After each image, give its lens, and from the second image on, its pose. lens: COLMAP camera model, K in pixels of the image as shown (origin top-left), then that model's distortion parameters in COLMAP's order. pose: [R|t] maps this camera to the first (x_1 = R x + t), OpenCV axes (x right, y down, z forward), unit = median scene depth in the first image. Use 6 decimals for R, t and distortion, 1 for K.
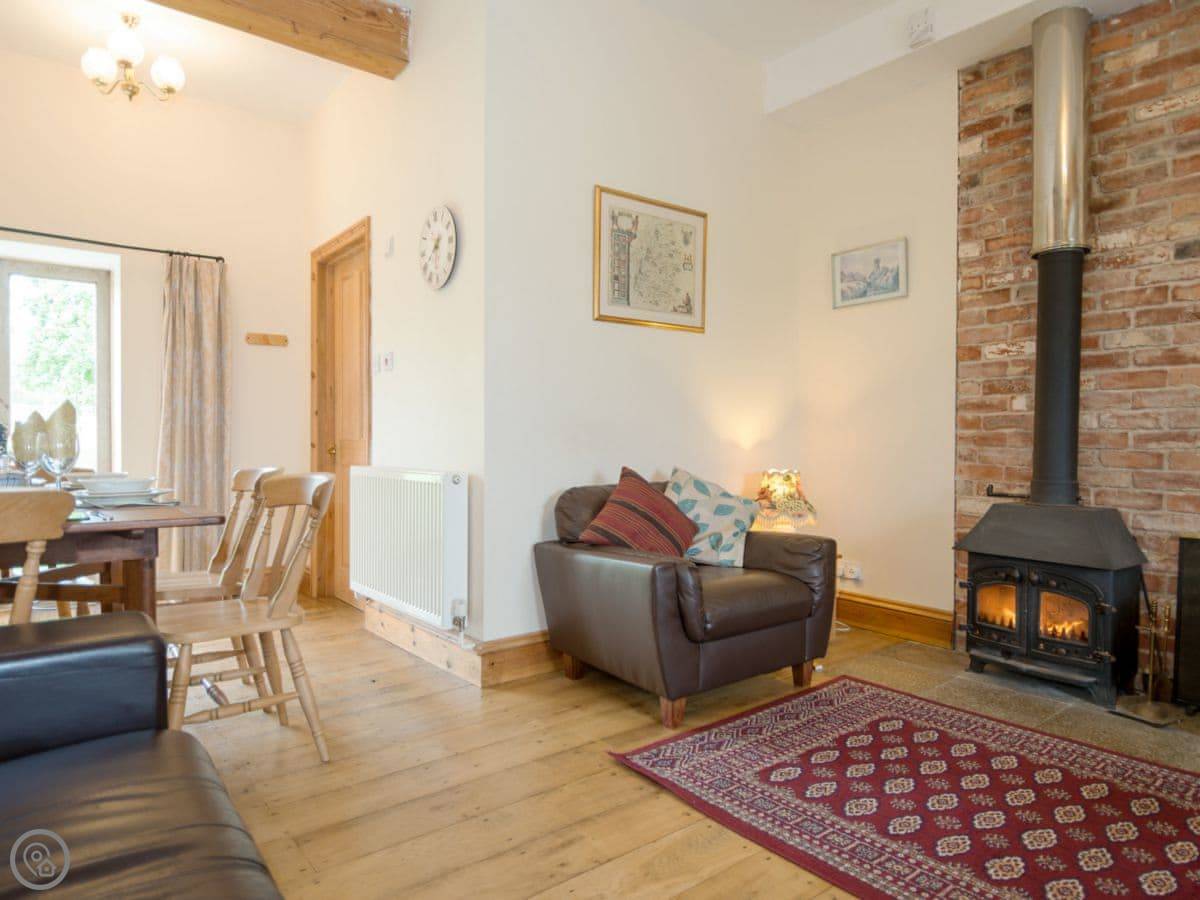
lens RADIAL K [[728.0, 0, 595.5], [0, 728.0, 455.5], [0, 0, 1]] dist [0.004848, -0.011773]
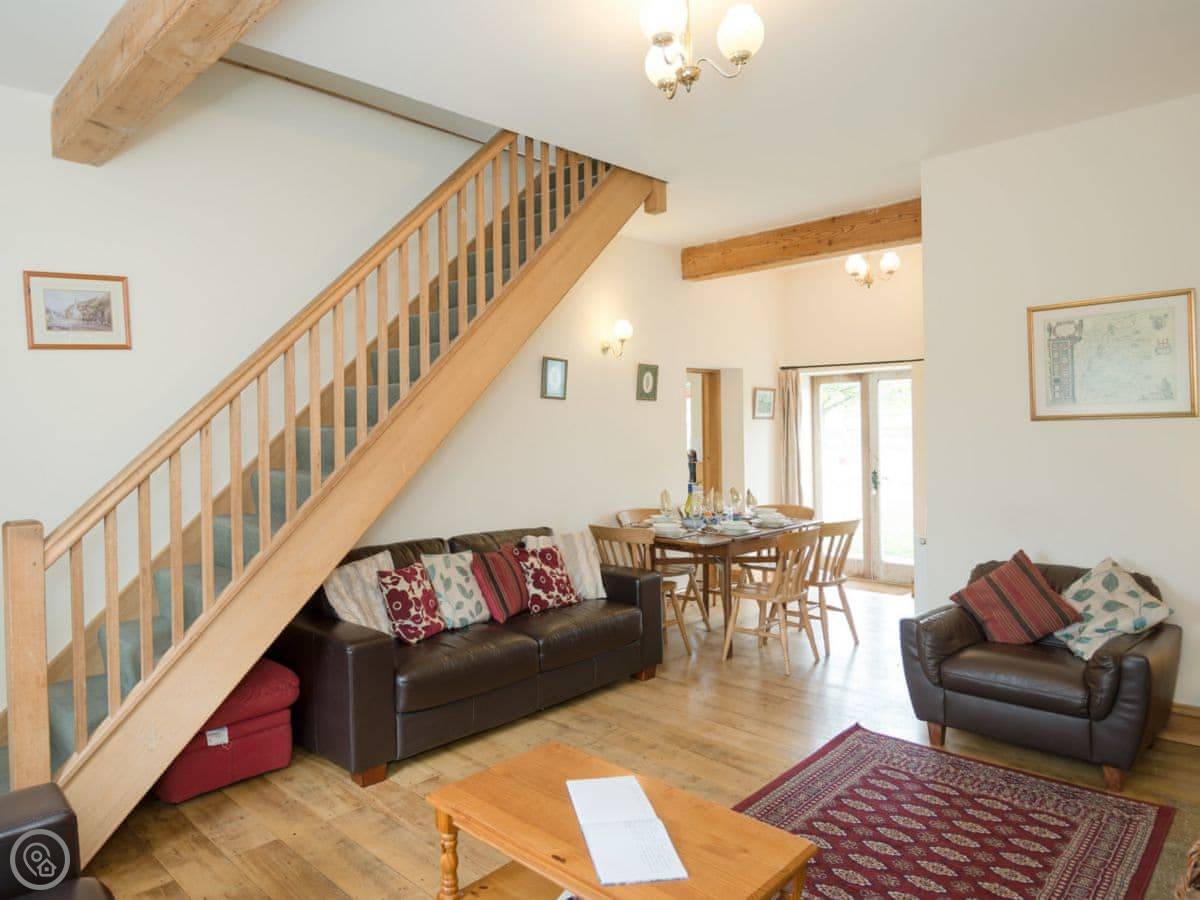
lens RADIAL K [[758.6, 0, 561.5], [0, 758.6, 441.7], [0, 0, 1]] dist [-0.006809, -0.003525]
pose [[0.111628, 0.010065, -0.993699, 1.265863], [-0.000816, 0.999949, 0.010037, -0.184030], [0.993750, -0.000310, 0.111630, 0.124472]]
